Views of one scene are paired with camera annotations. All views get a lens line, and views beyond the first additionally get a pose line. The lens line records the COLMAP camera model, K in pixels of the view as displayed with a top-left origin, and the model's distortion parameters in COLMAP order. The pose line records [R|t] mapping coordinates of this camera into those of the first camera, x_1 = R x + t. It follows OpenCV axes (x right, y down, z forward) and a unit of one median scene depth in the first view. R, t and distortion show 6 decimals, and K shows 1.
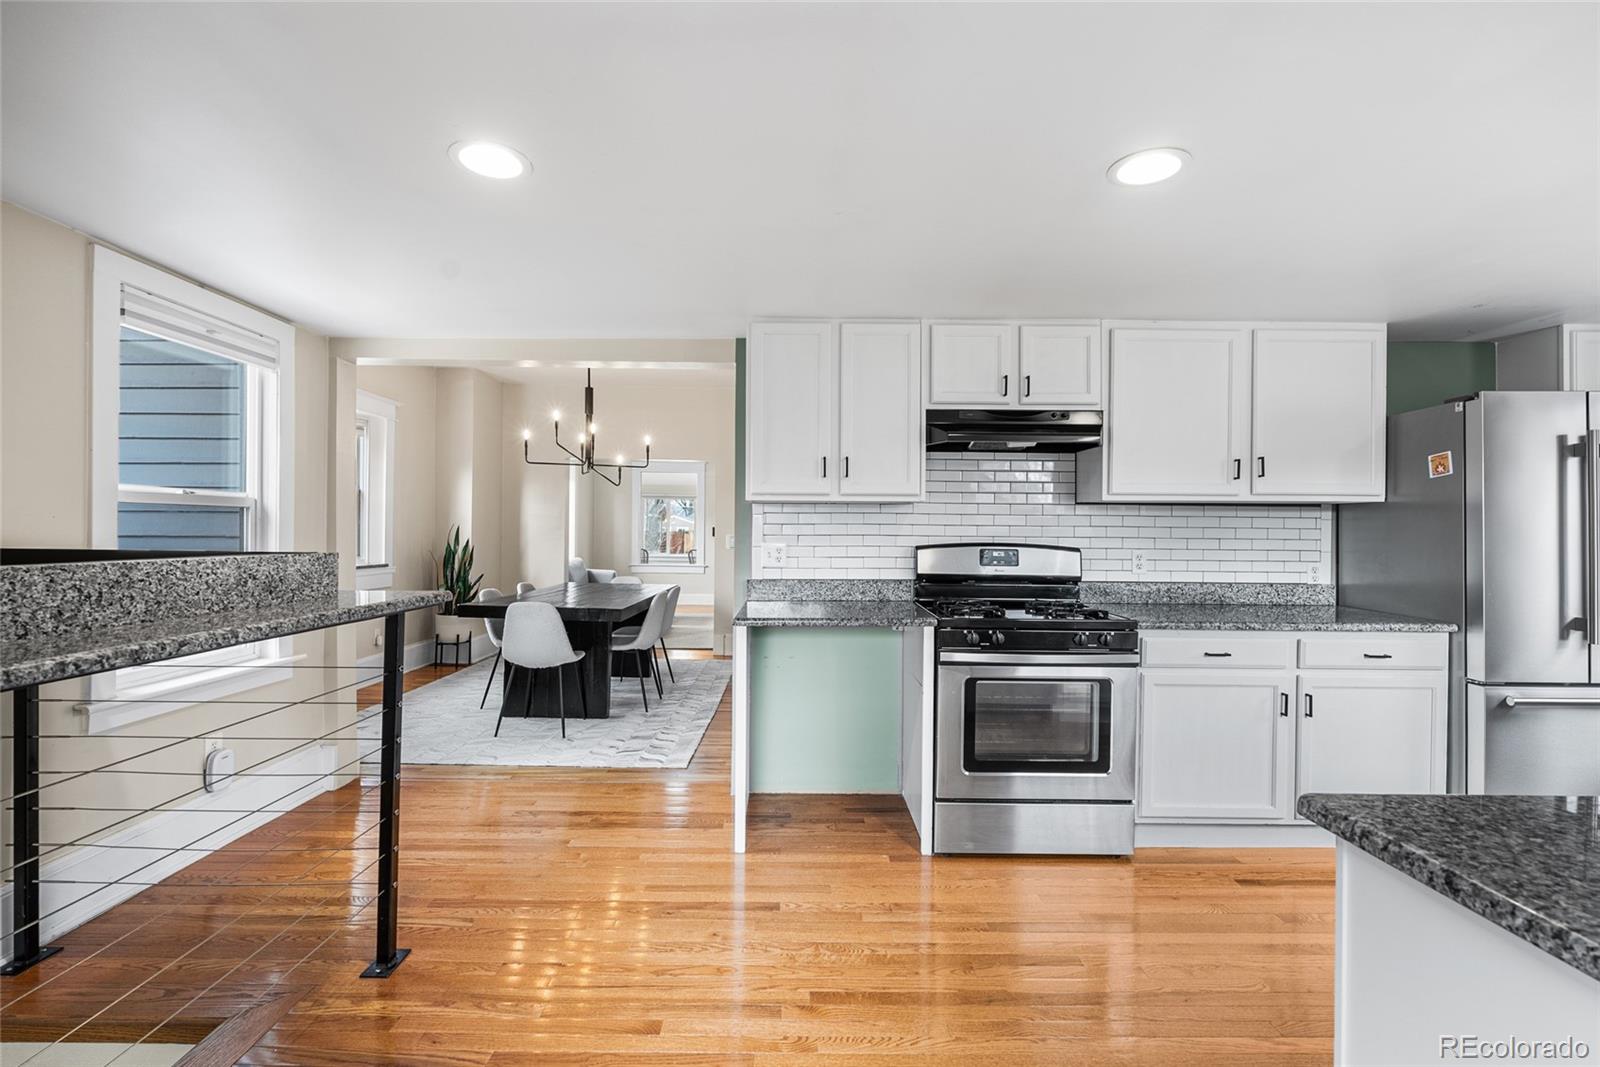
lens RADIAL K [[711.1, 0, 800.0], [0, 711.1, 533.5], [0, 0, 1]] dist [-0.004995, -0.000298]
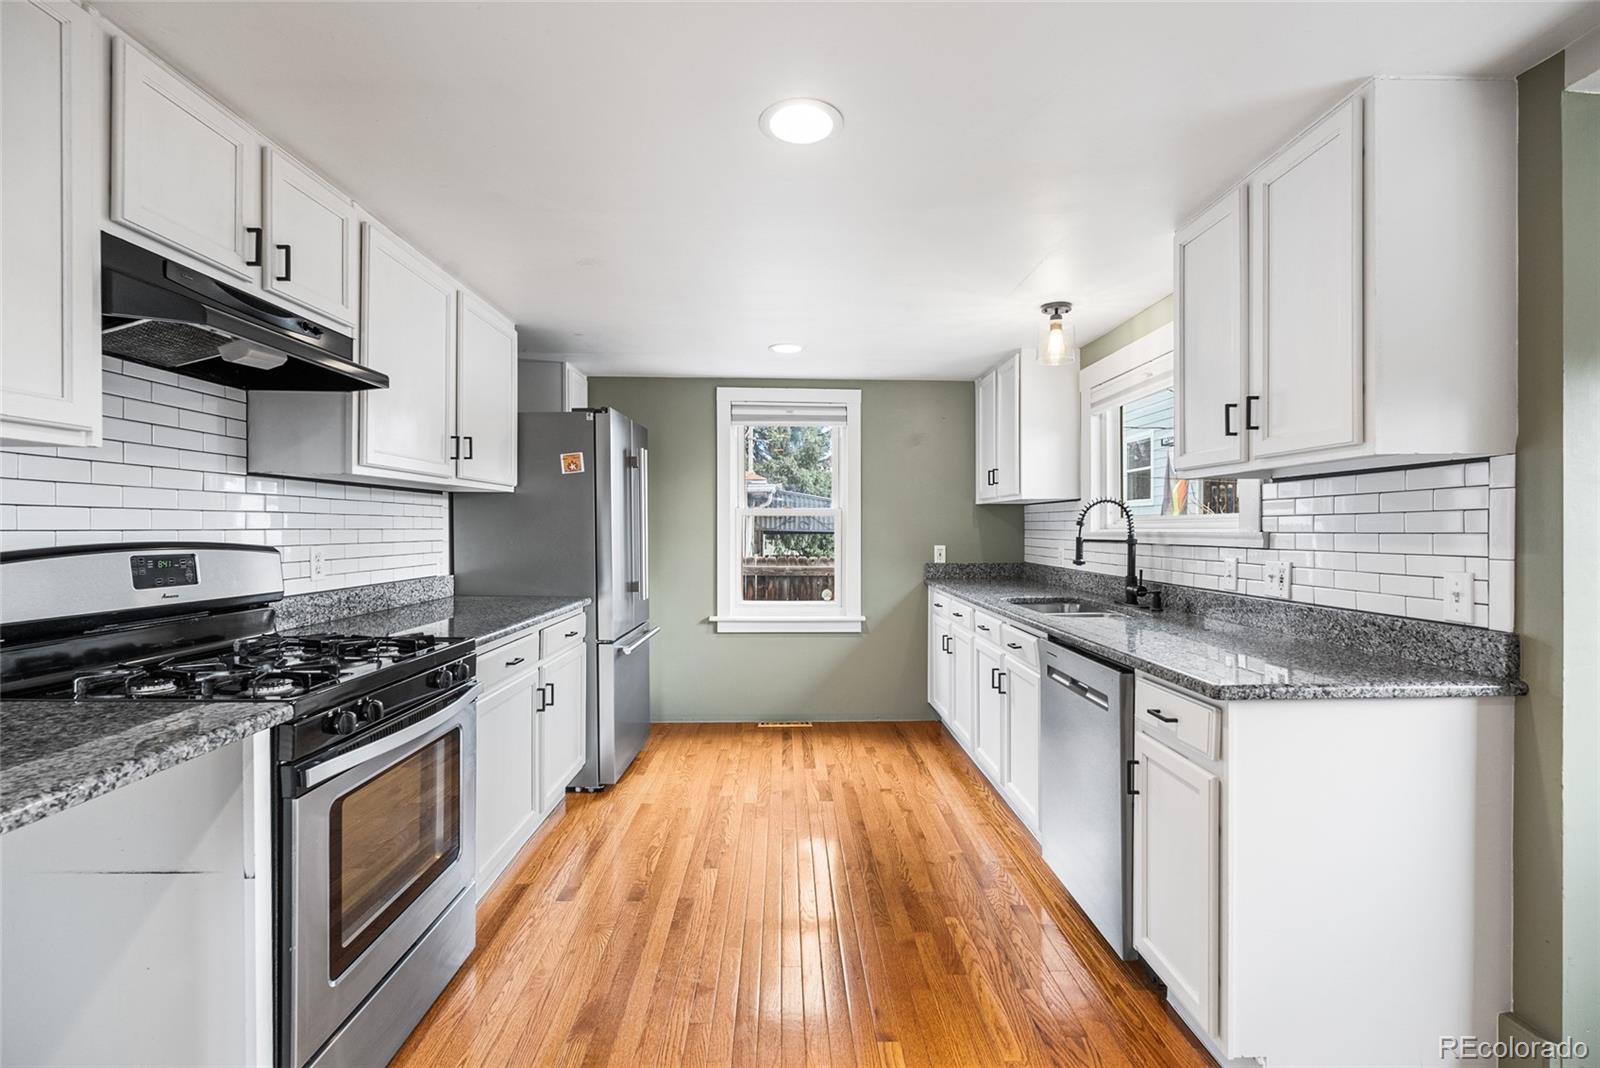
lens RADIAL K [[711.1, 0, 800.0], [0, 711.1, 534.0], [0, 0, 1]] dist [-0.004995, -0.000298]
pose [[-0.025384, -0.019167, 0.999494, -0.272658], [0.002040, 0.999813, 0.019225, -0.001786], [-0.999676, 0.002527, -0.025340, 0.638187]]
